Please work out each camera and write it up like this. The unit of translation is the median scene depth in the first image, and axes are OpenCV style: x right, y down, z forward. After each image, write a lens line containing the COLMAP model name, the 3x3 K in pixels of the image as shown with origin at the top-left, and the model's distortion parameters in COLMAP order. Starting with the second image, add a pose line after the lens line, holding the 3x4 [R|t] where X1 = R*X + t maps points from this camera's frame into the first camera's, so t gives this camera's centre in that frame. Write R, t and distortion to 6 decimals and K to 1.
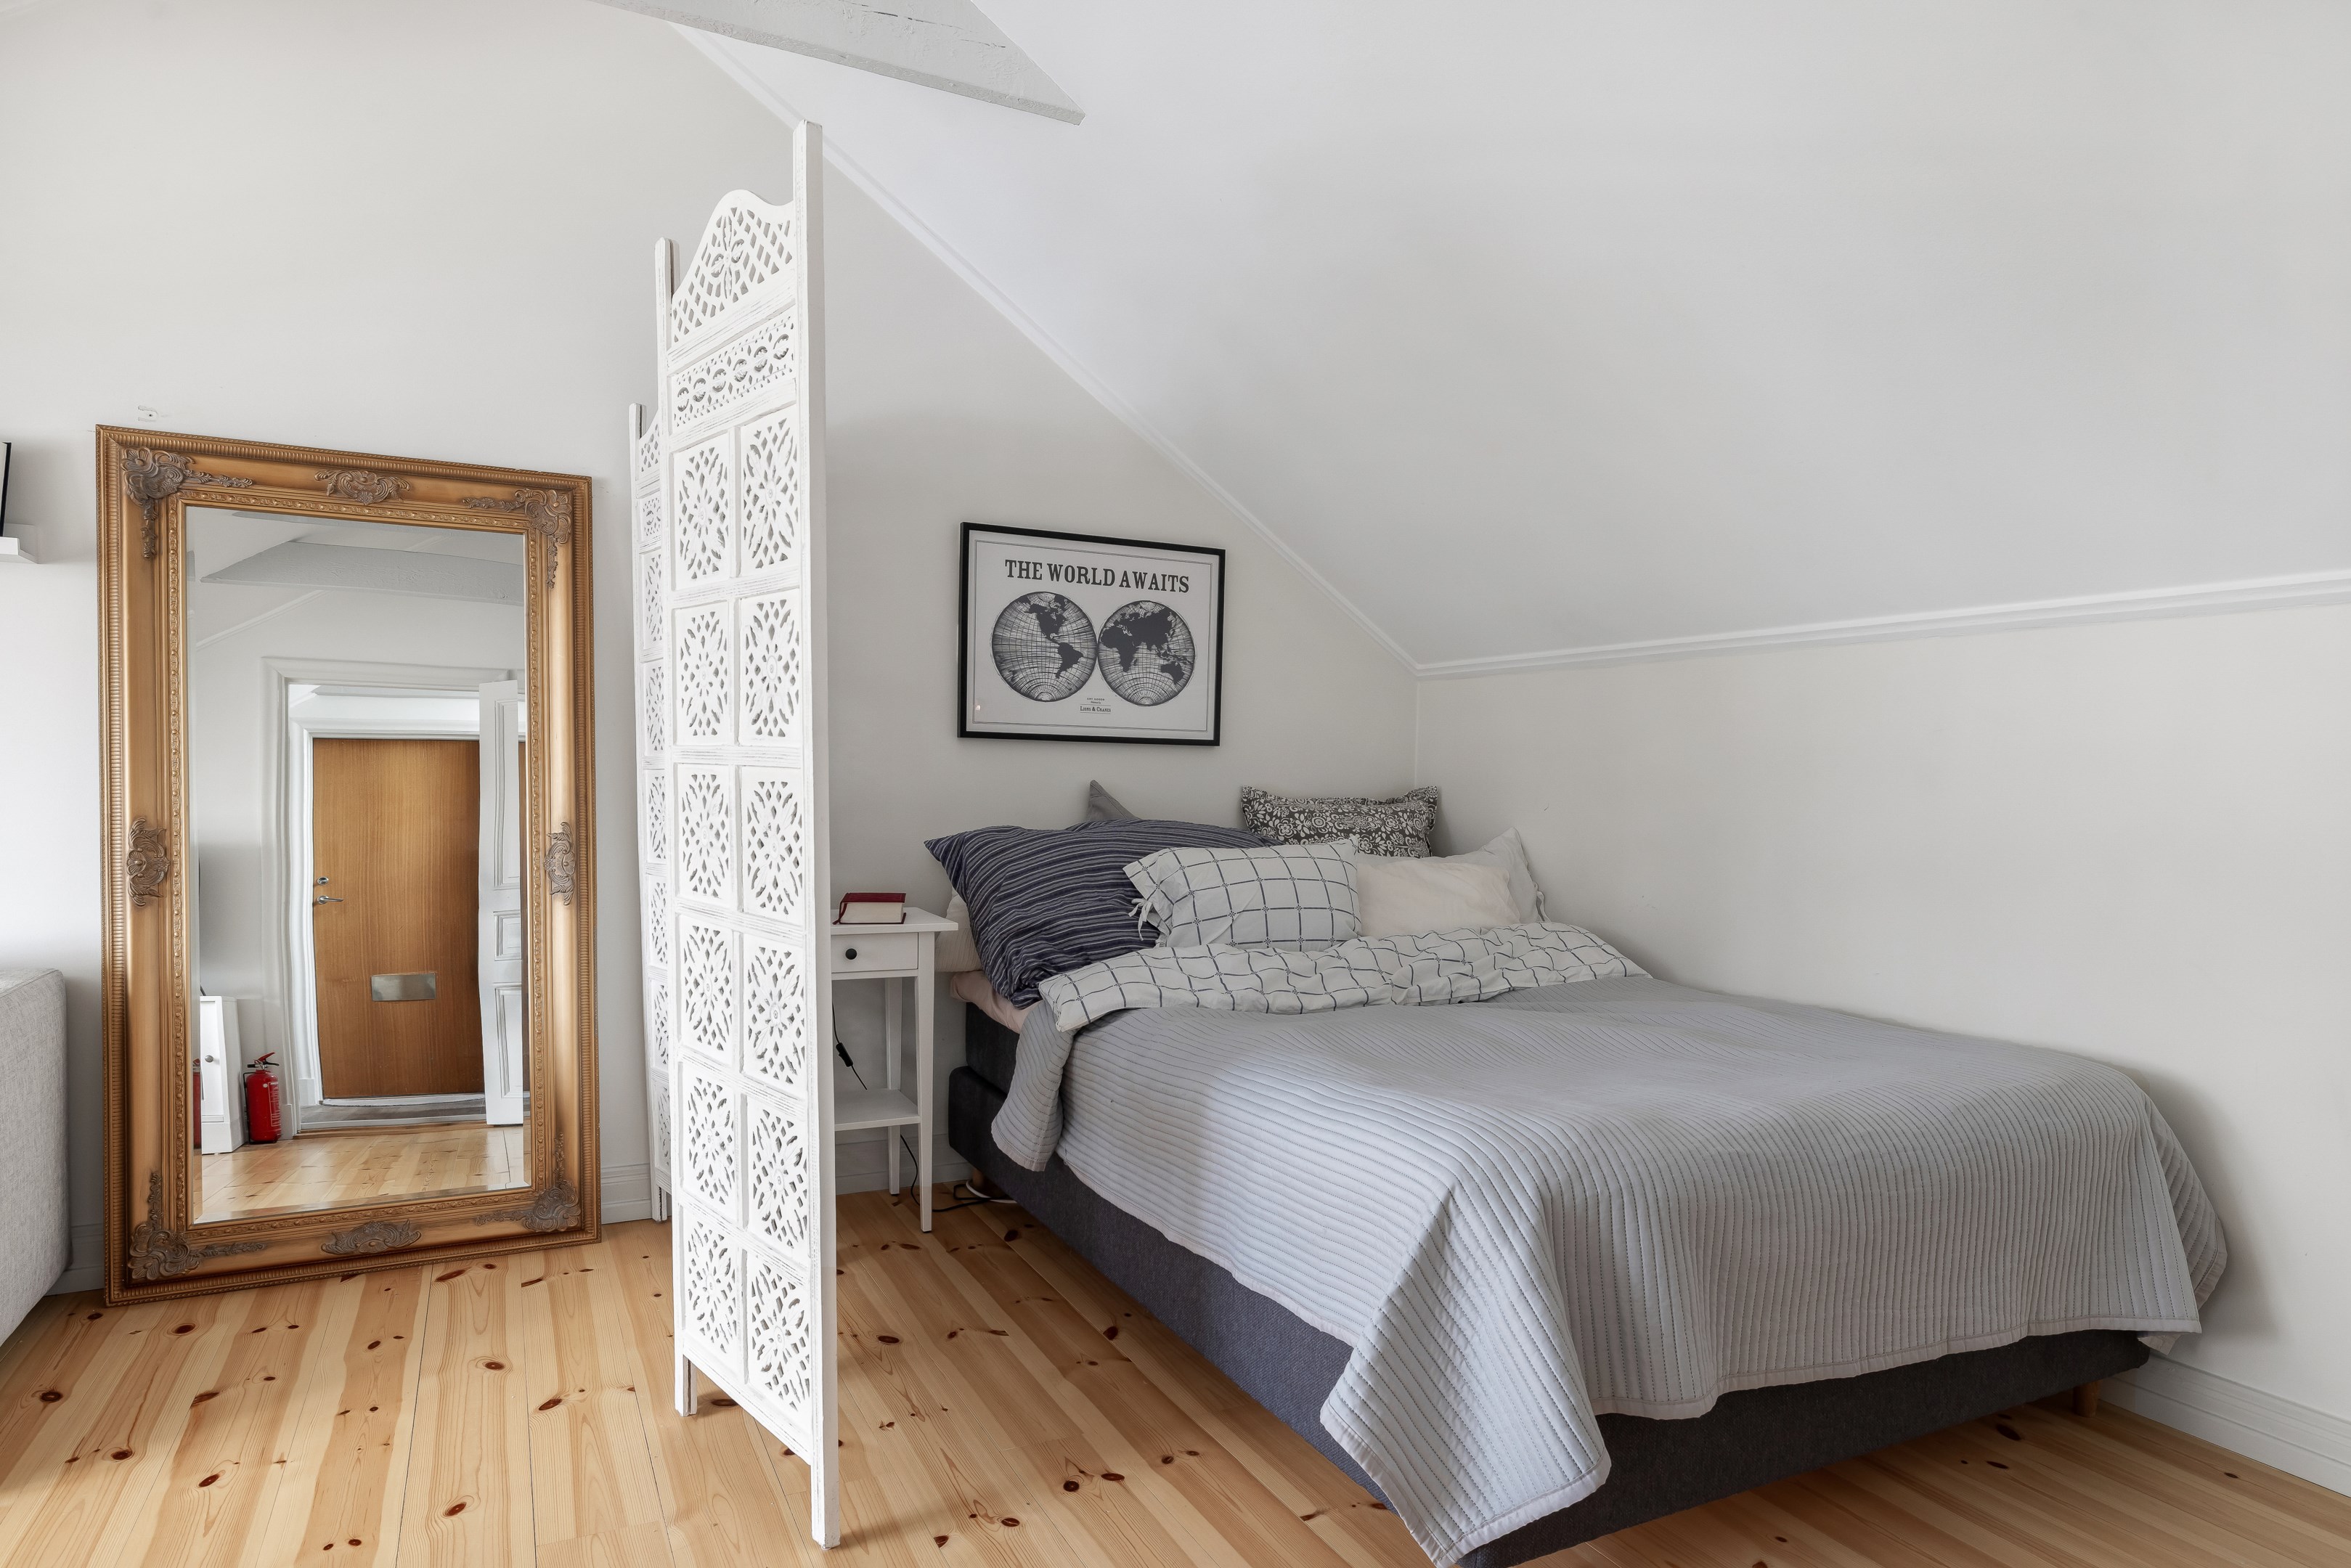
lens RADIAL K [[1315.7, 0, 1188.3], [0, 1315.7, 879.5], [0, 0, 1]] dist [0.000766, -0.000401]
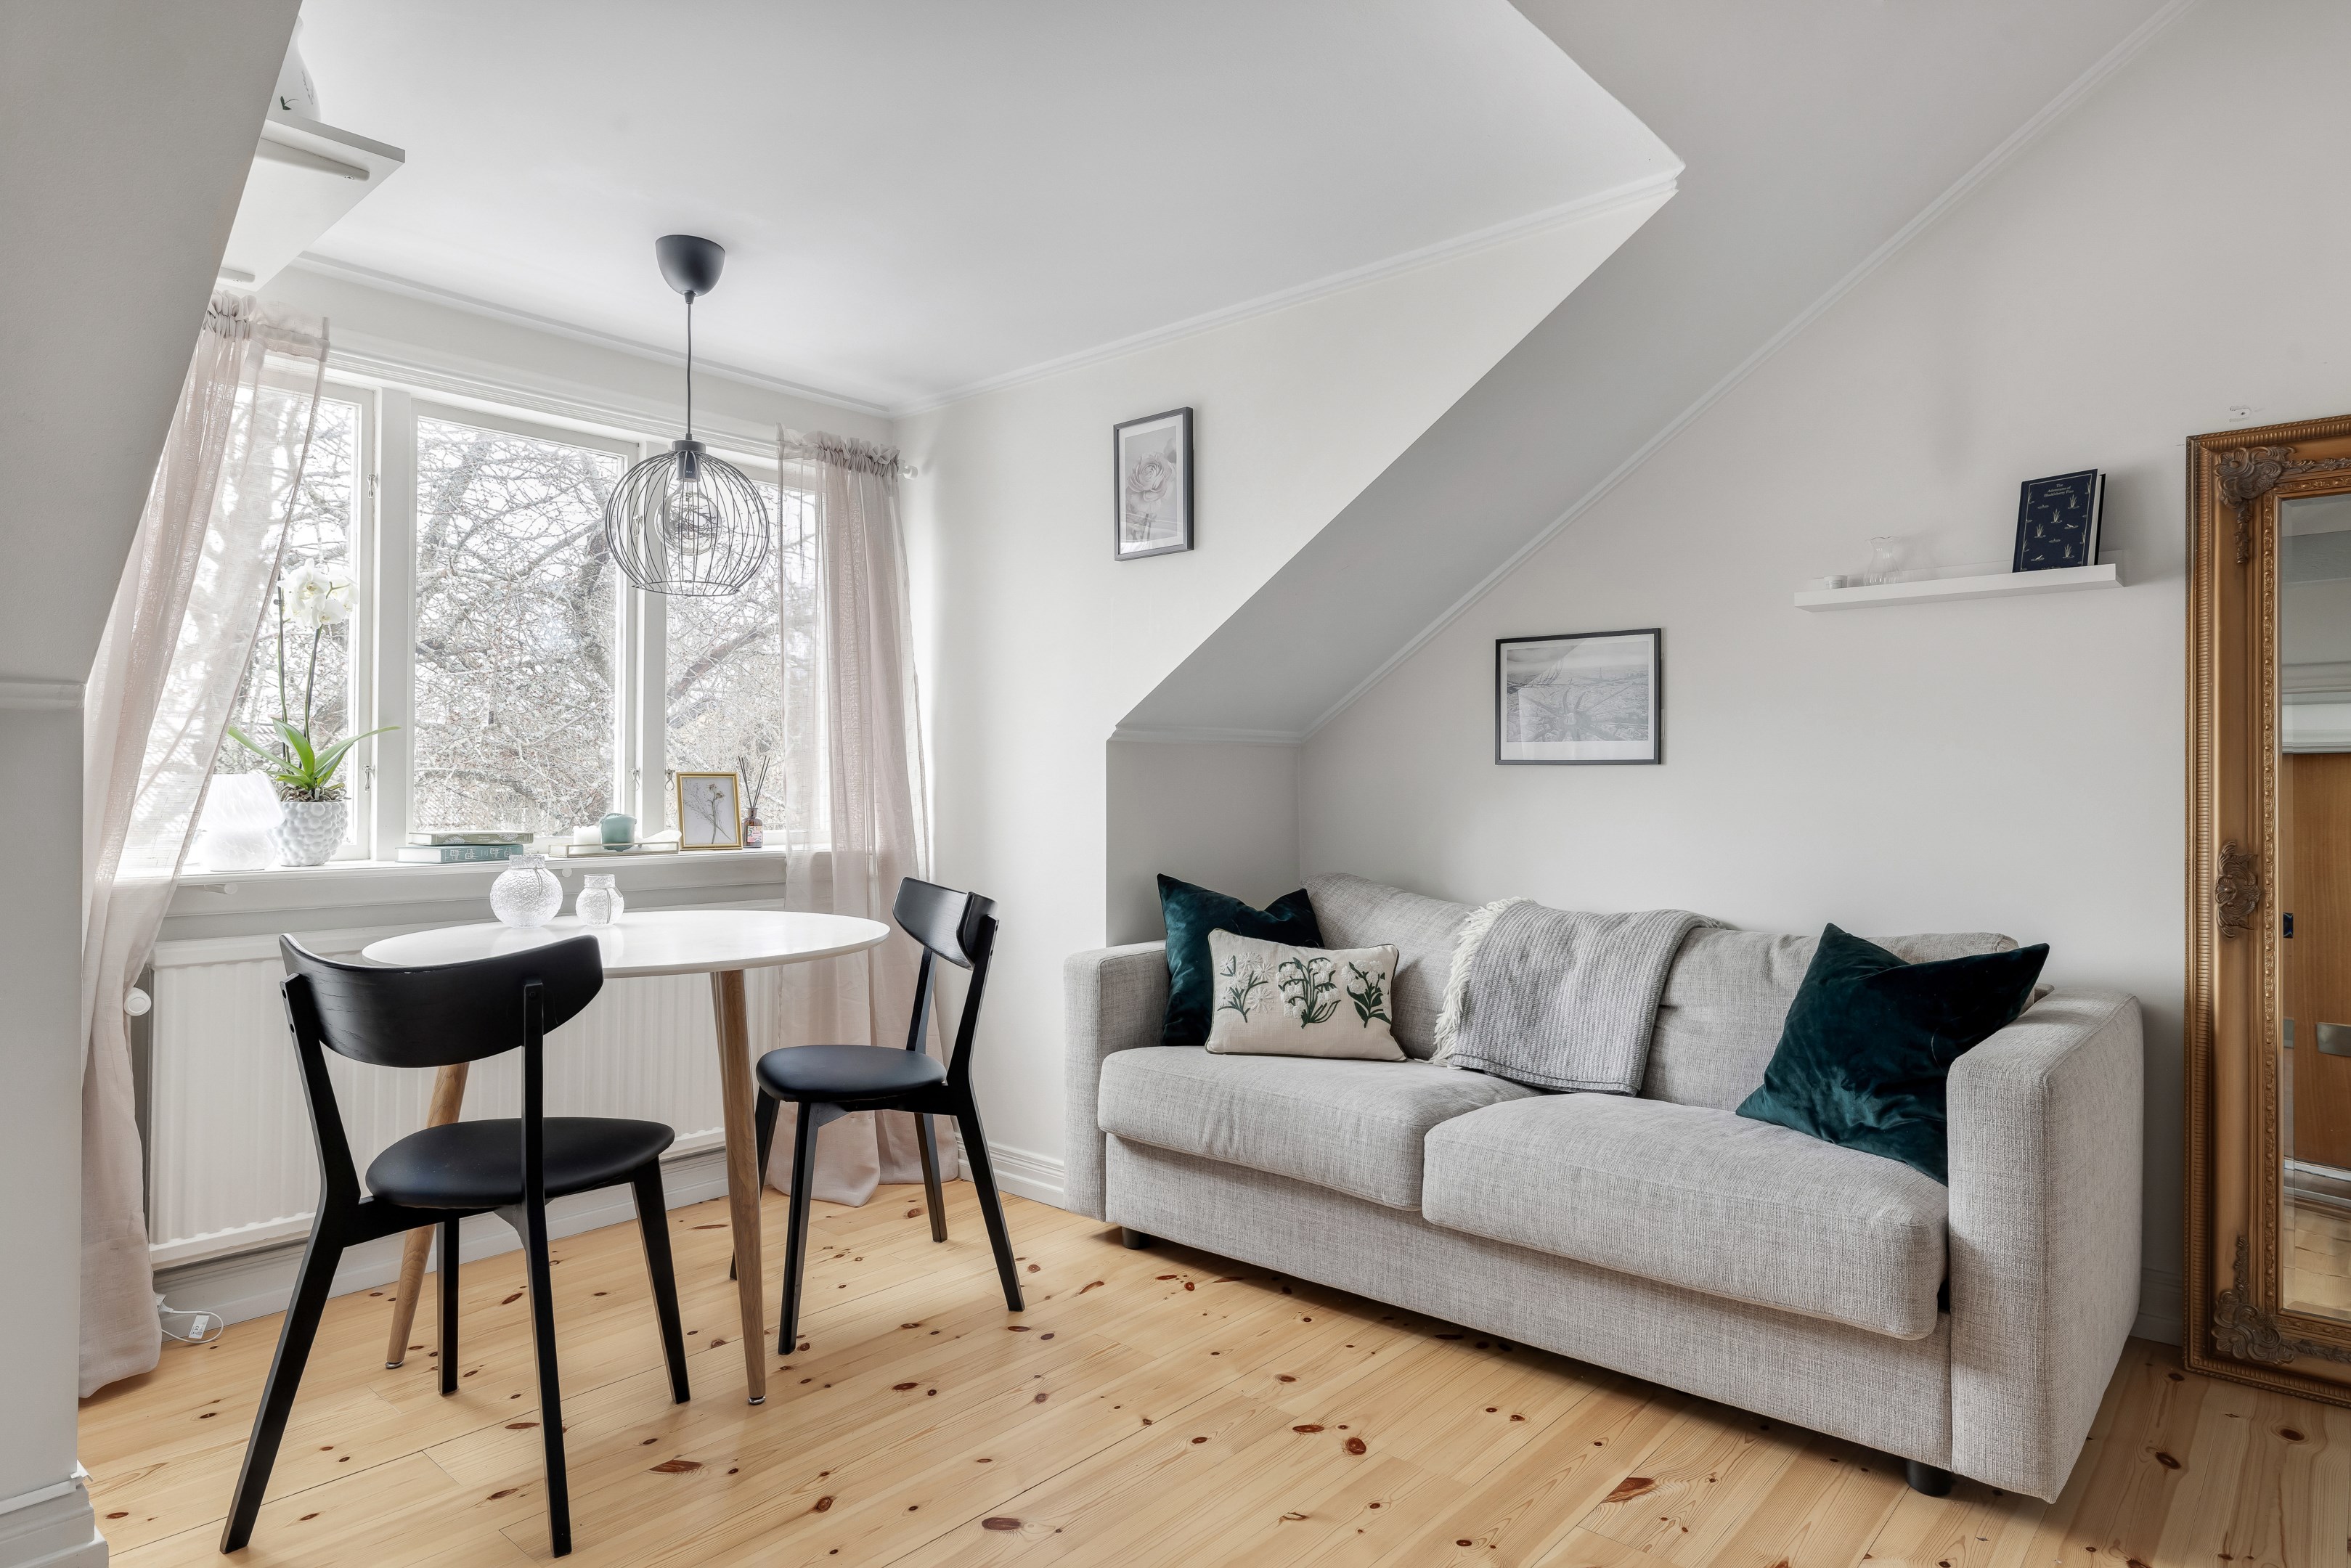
lens RADIAL K [[1340.4, 0, 1172.2], [0, 1340.4, 762.2], [0, 0, 1]] dist [0.000248, 0.000263]
pose [[0.352392, -0.035707, -0.935171, -0.175827], [-0.060821, 0.996285, -0.060959, -0.000118], [0.933874, 0.078360, 0.348911, -0.027625]]
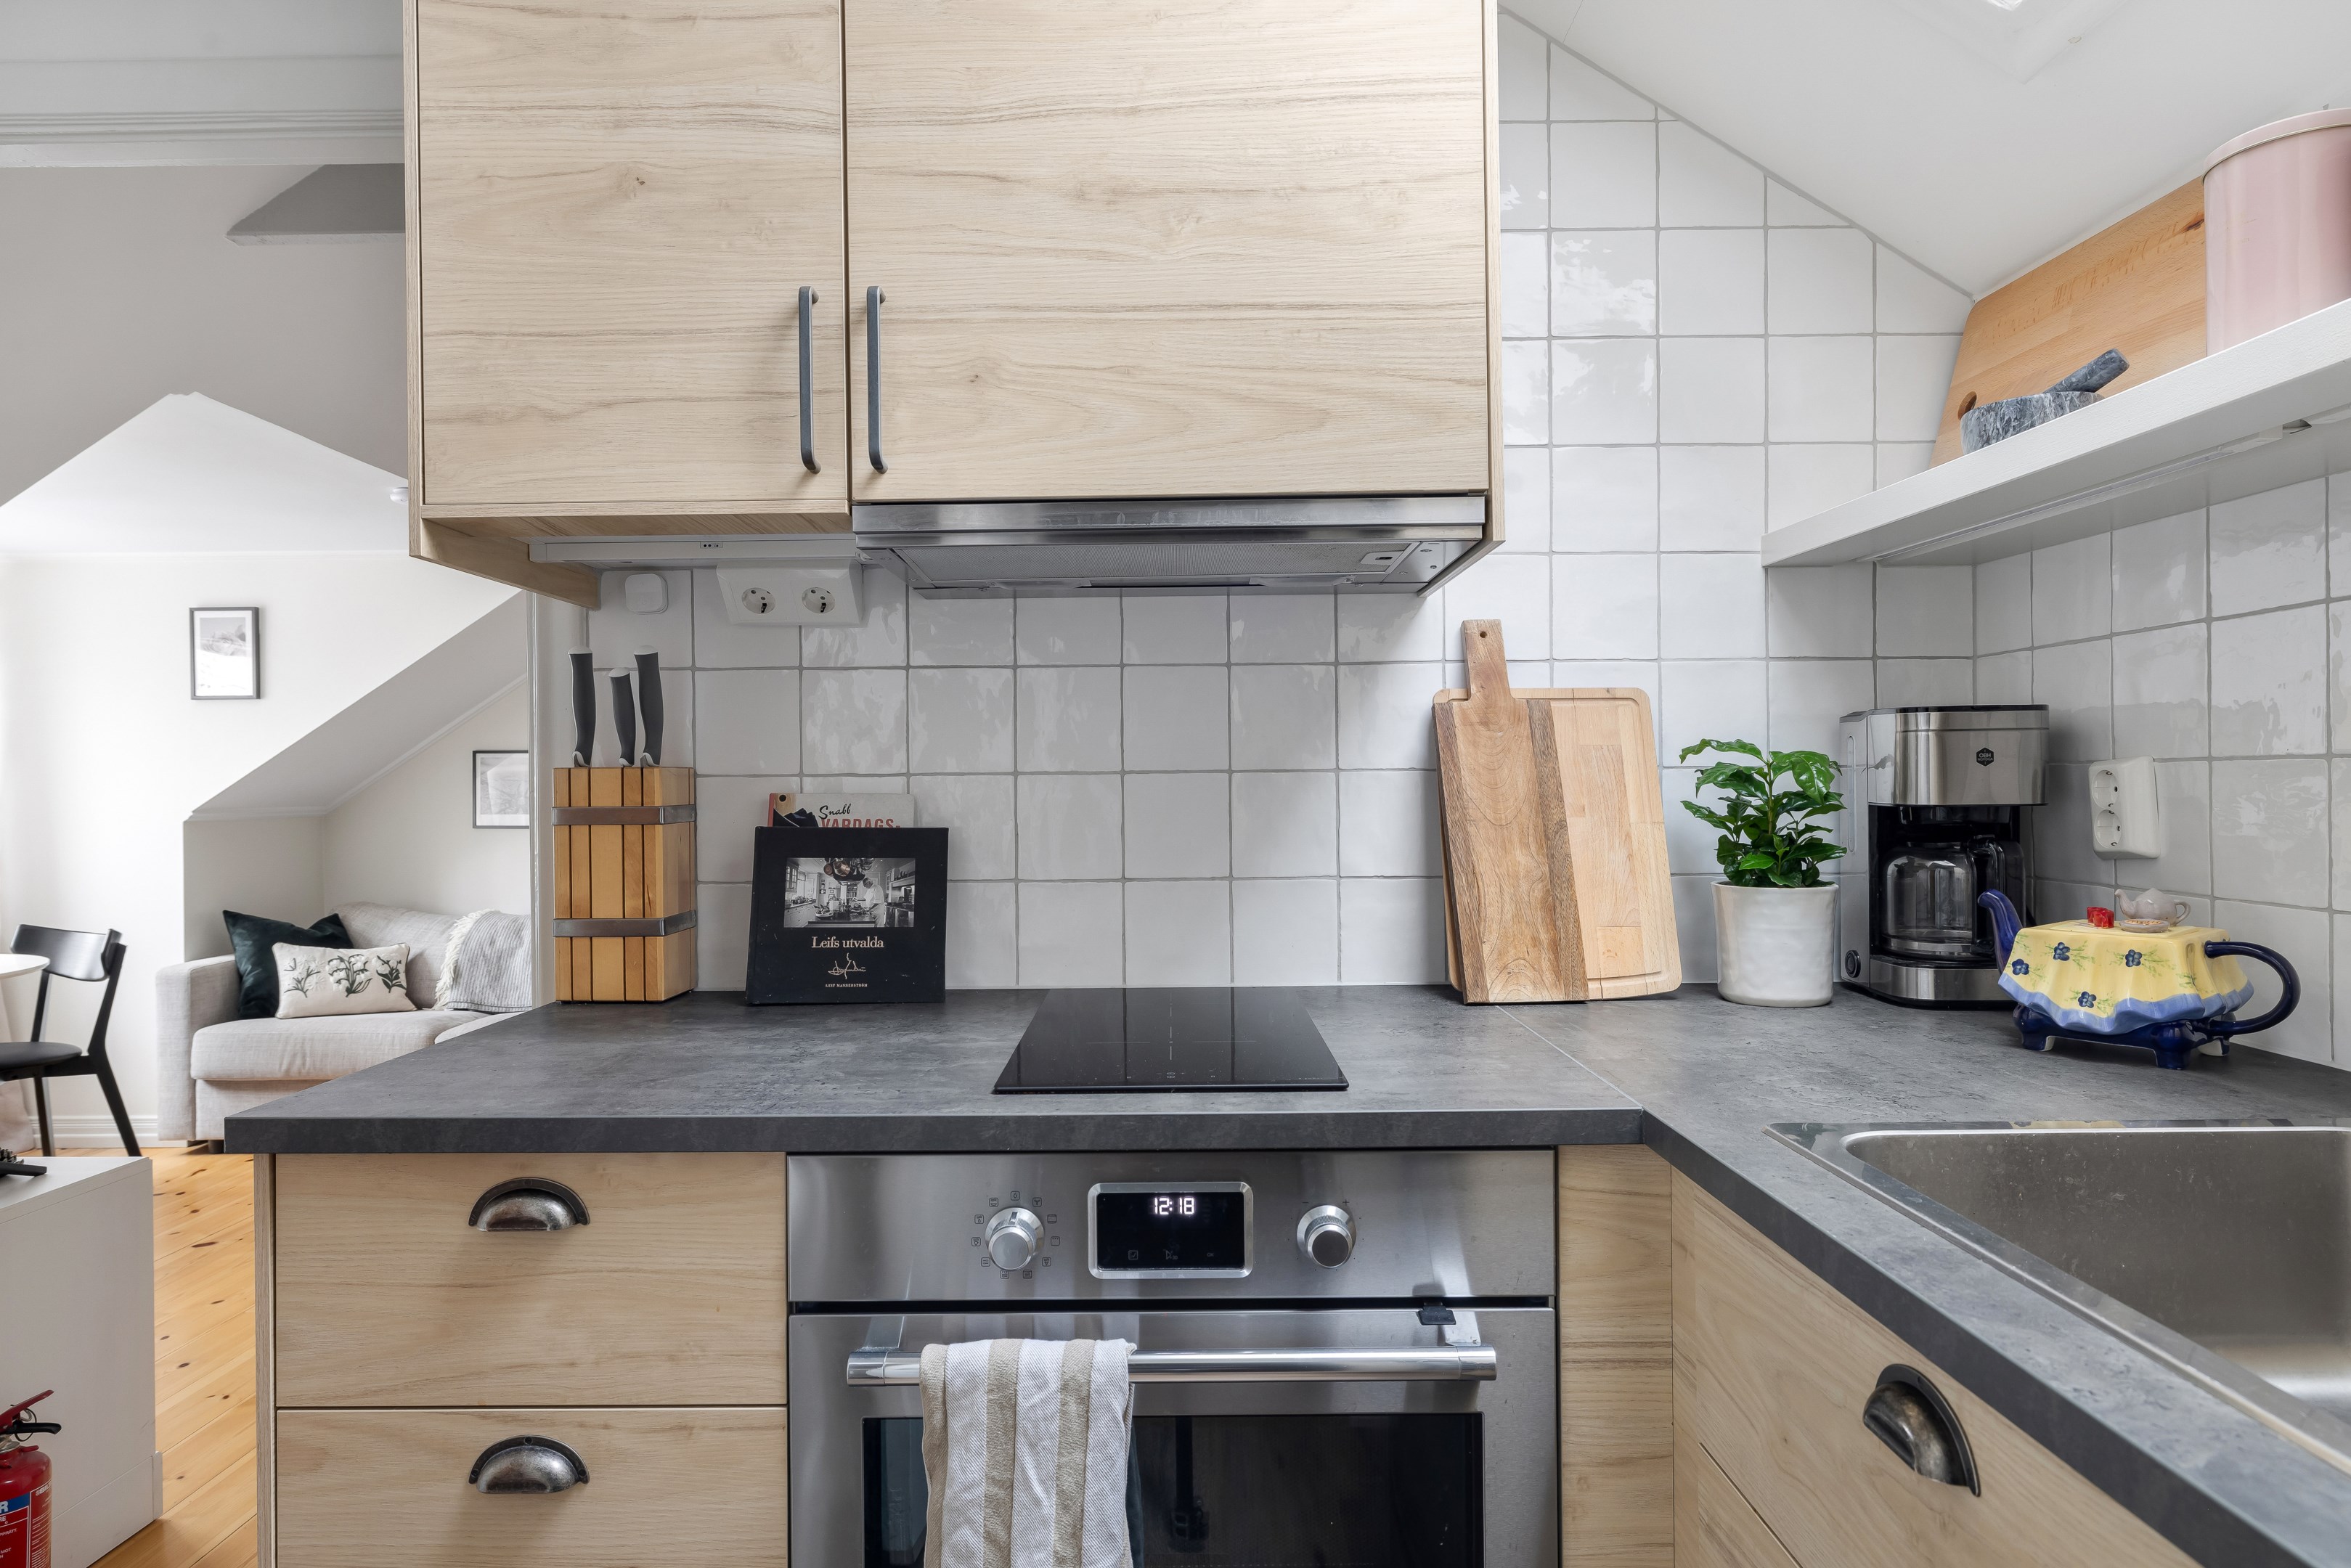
lens RADIAL K [[1345.4, 0, 1166.2], [0, 1345.4, 781.6], [0, 0, 1]] dist [0.001161, 0.000172]
pose [[0.882720, -0.030325, -0.468919, 0.714487], [-0.006554, 0.997024, -0.076815, -0.014921], [0.469853, 0.070879, 0.879895, -0.663805]]
